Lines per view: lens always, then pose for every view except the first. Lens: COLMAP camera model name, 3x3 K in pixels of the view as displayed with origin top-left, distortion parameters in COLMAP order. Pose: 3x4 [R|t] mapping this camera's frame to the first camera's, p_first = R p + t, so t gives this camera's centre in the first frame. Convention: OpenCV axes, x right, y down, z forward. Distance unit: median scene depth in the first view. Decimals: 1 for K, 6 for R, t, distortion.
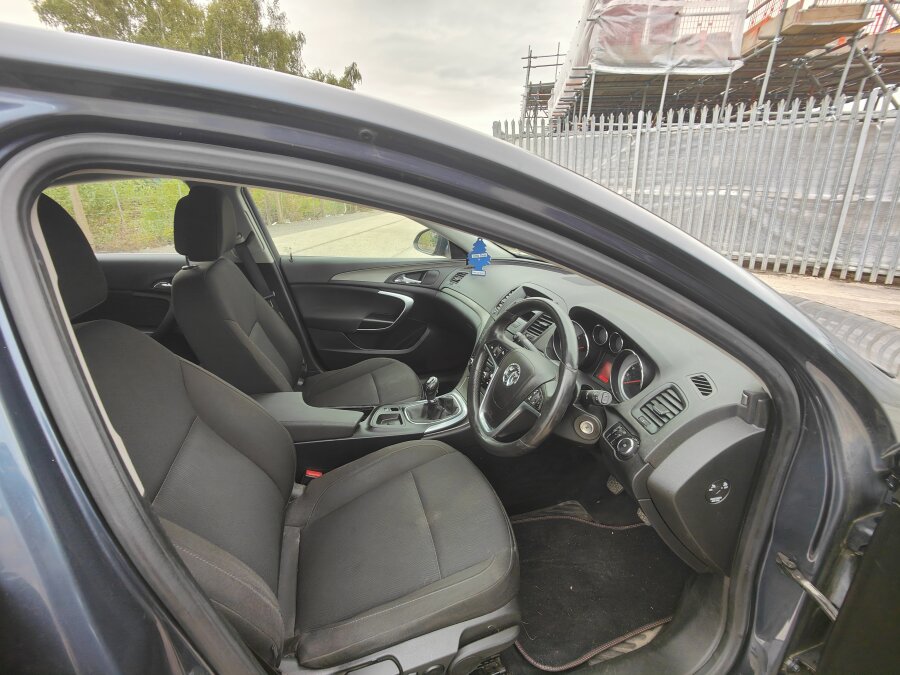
lens RADIAL K [[399.7, 0, 450.0], [0, 399.7, 337.5], [0, 0, 1]] dist [-0.001031, -0.000312]
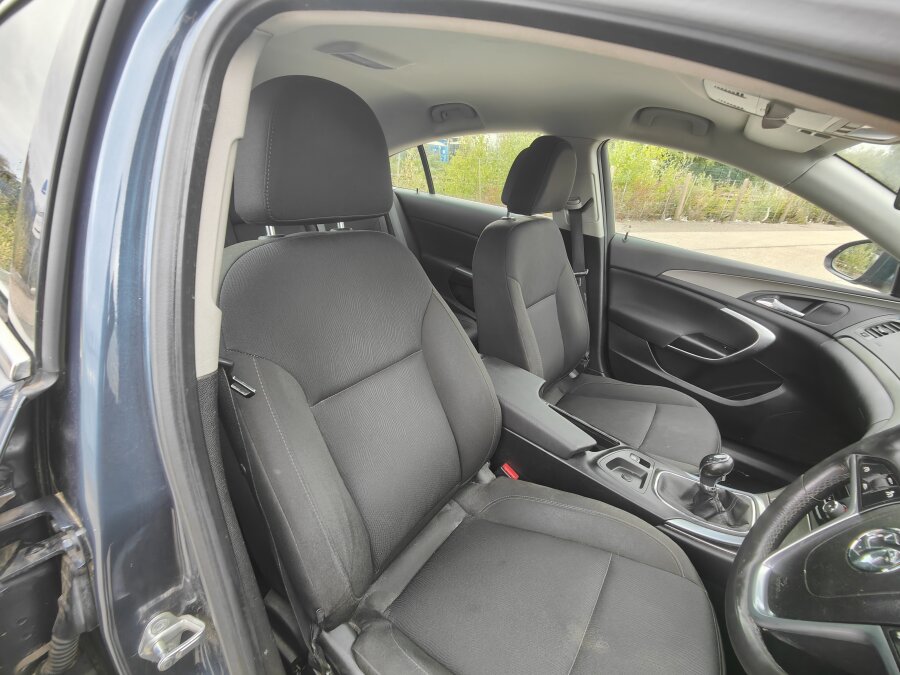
lens RADIAL K [[393.9, 0, 448.6], [0, 393.9, 336.9], [0, 0, 1]] dist [-0.003304, -0.000904]
pose [[0.594308, 0.363981, -0.717158, 0.057518], [-0.358726, 0.918076, 0.168678, -0.012745], [0.719801, 0.157017, 0.676189, 0.208507]]
